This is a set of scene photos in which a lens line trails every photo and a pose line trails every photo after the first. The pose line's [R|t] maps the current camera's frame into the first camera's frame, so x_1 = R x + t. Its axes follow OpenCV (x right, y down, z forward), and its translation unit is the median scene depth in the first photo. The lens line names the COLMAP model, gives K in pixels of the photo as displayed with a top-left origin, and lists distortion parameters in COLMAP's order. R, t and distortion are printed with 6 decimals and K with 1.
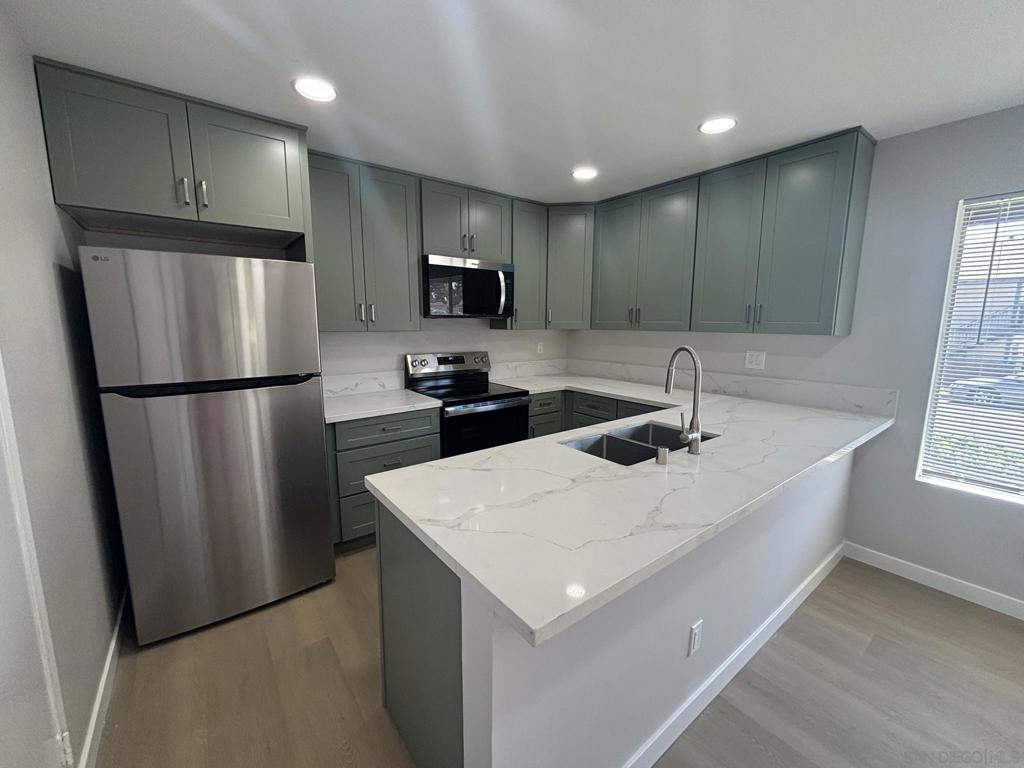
lens RADIAL K [[412.2, 0, 508.6], [0, 412.2, 388.1], [0, 0, 1]] dist [0.001264, -0.000220]
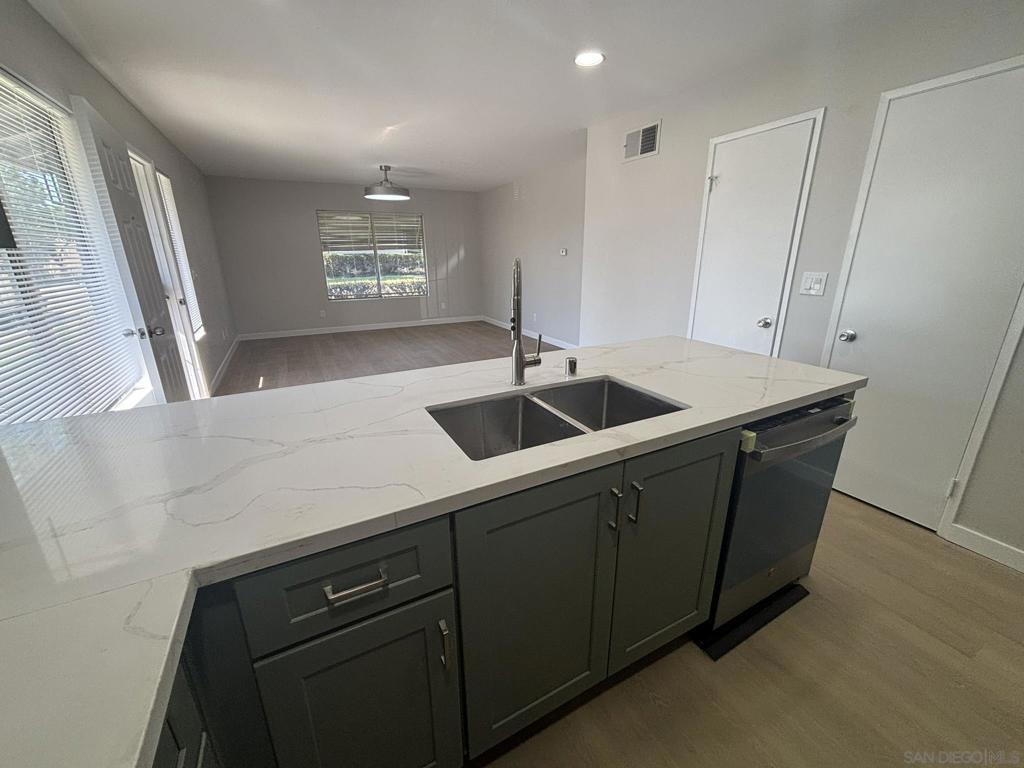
lens RADIAL K [[412.2, 0, 509.4], [0, 412.2, 383.7], [0, 0, 1]] dist [0.001264, -0.000220]
pose [[-0.986321, -0.046583, 0.158118, 0.197888], [0.030532, 0.891010, 0.452955, -0.141800], [-0.161985, 0.451587, -0.877400, 1.055878]]
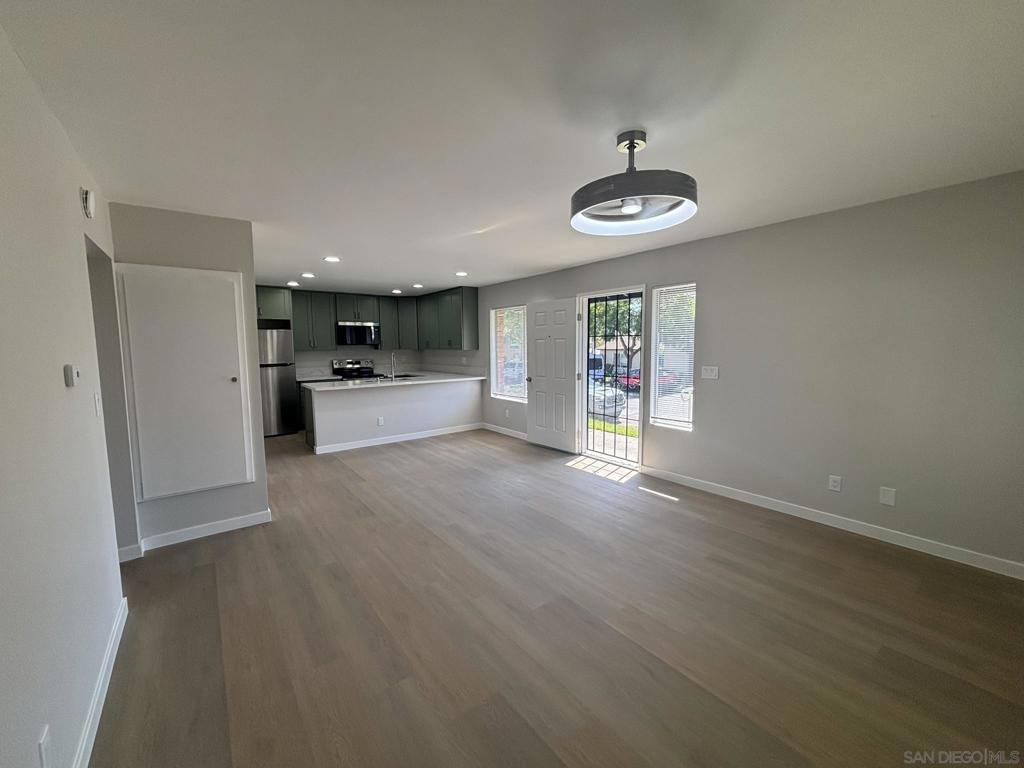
lens RADIAL K [[412.2, 0, 508.3], [0, 412.2, 383.7], [0, 0, 1]] dist [0.001264, -0.000220]
pose [[0.999893, -0.014186, -0.003693, 0.903435], [0.013917, 0.997796, -0.064876, 0.260800], [0.004605, 0.064818, 0.997886, -1.617386]]
